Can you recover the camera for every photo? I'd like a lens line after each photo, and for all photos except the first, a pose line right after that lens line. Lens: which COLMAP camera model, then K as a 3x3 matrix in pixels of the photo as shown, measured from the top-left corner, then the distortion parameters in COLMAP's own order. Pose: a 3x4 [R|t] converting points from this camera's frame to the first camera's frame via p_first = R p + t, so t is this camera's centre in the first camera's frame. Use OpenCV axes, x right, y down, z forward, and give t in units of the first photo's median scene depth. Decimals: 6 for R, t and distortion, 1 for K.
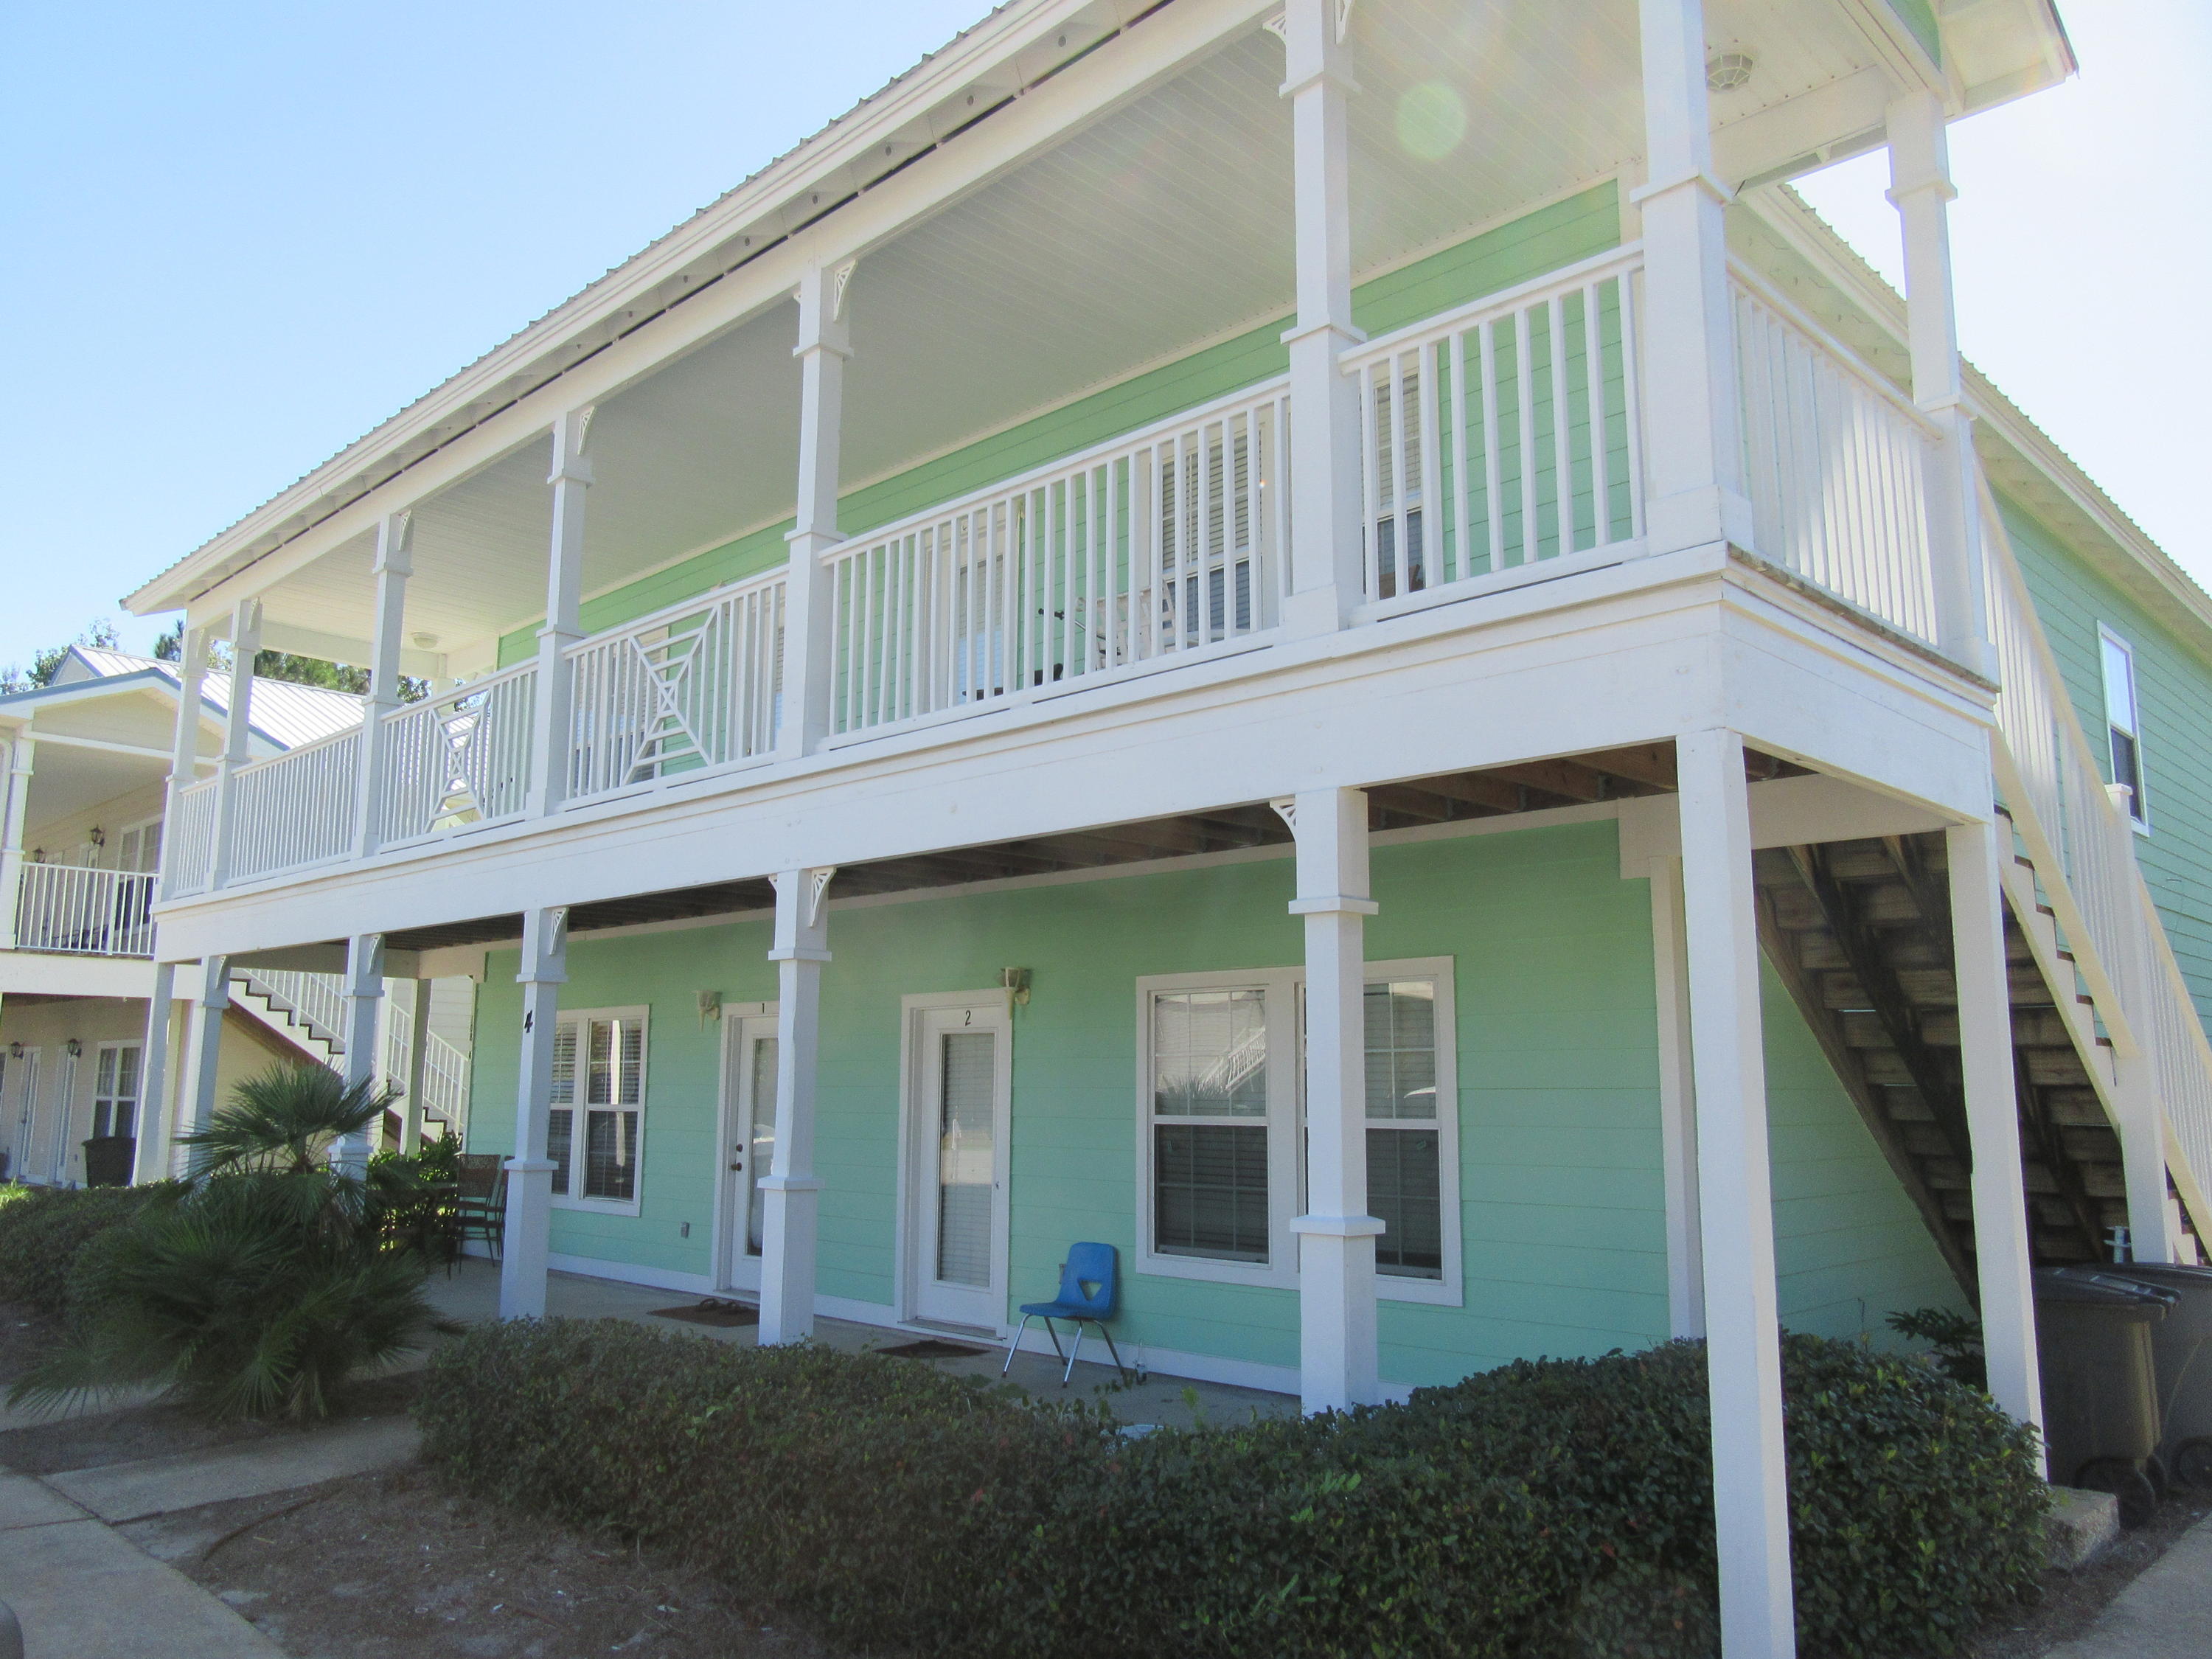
lens RADIAL K [[1634.5, 0, 1106.0], [0, 1634.5, 829.5], [0, 0, 1]] dist [0.002939, 0.000932]
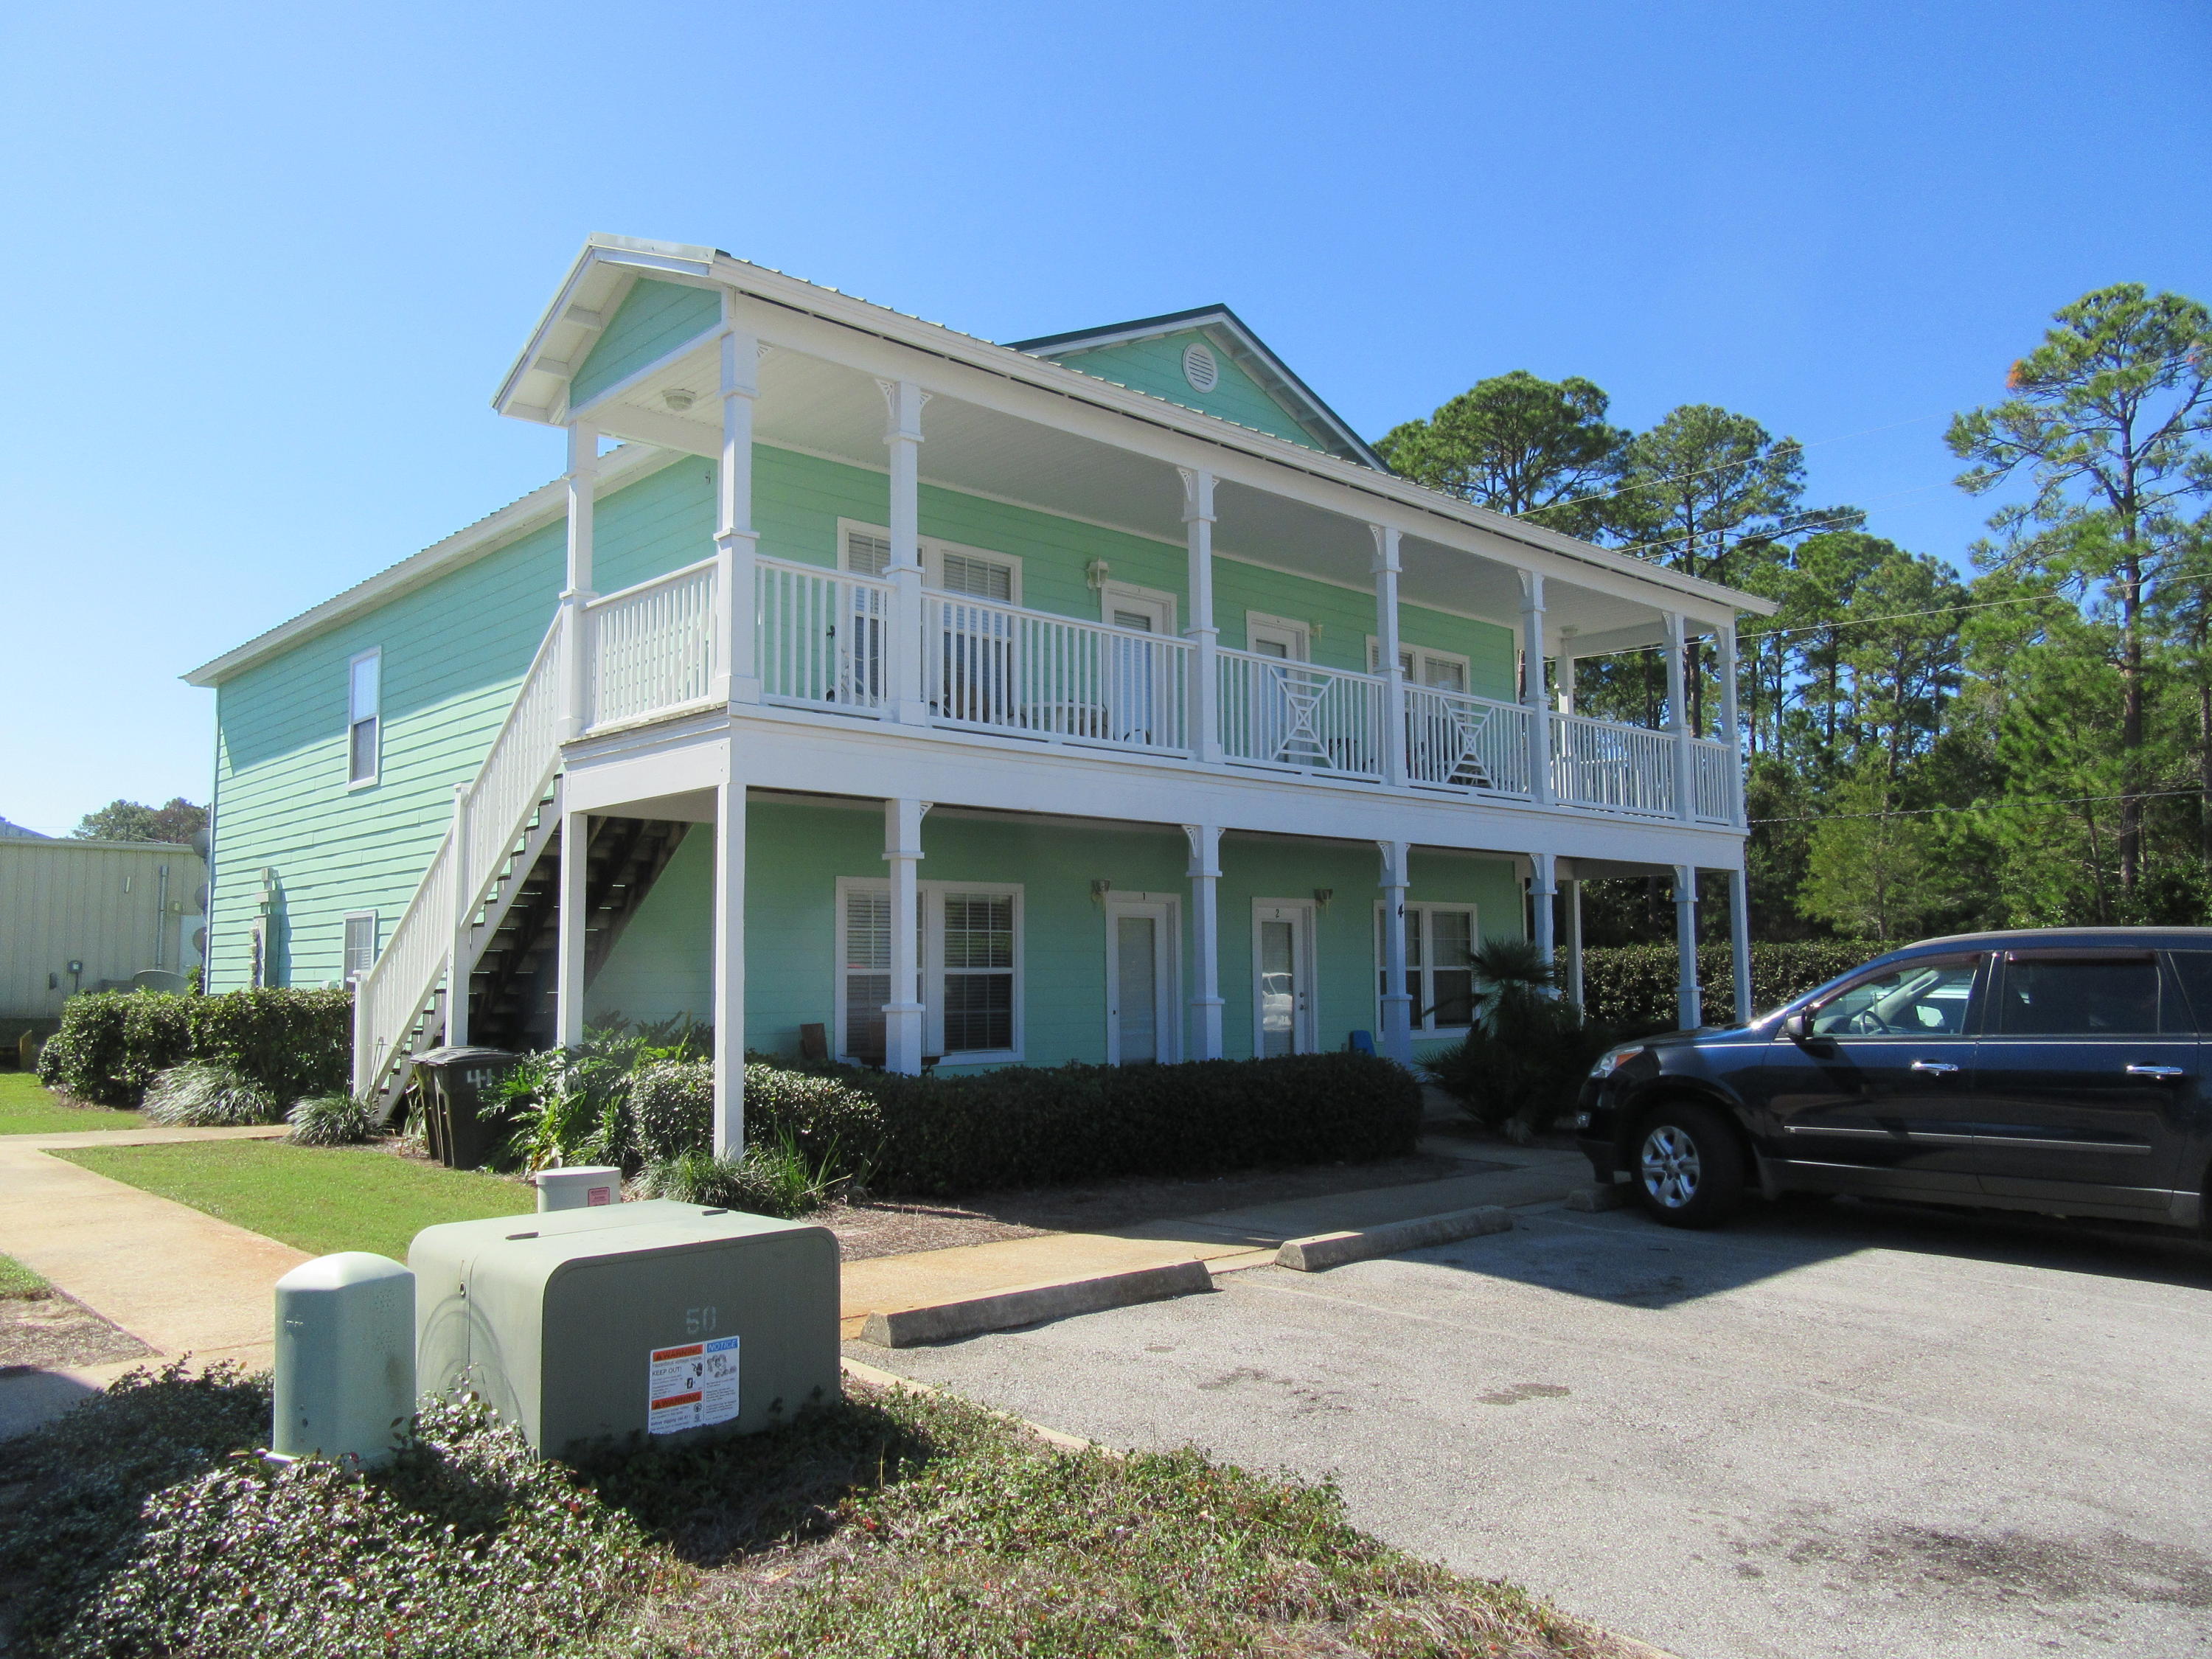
lens RADIAL K [[1634.5, 0, 1106.0], [0, 1634.5, 829.5], [0, 0, 1]] dist [0.002939, 0.000932]
pose [[0.053234, 0.075888, 0.995694, -1.932414], [-0.149905, 0.986416, -0.067166, 0.174812], [-0.987266, -0.145684, 0.063887, 1.064174]]
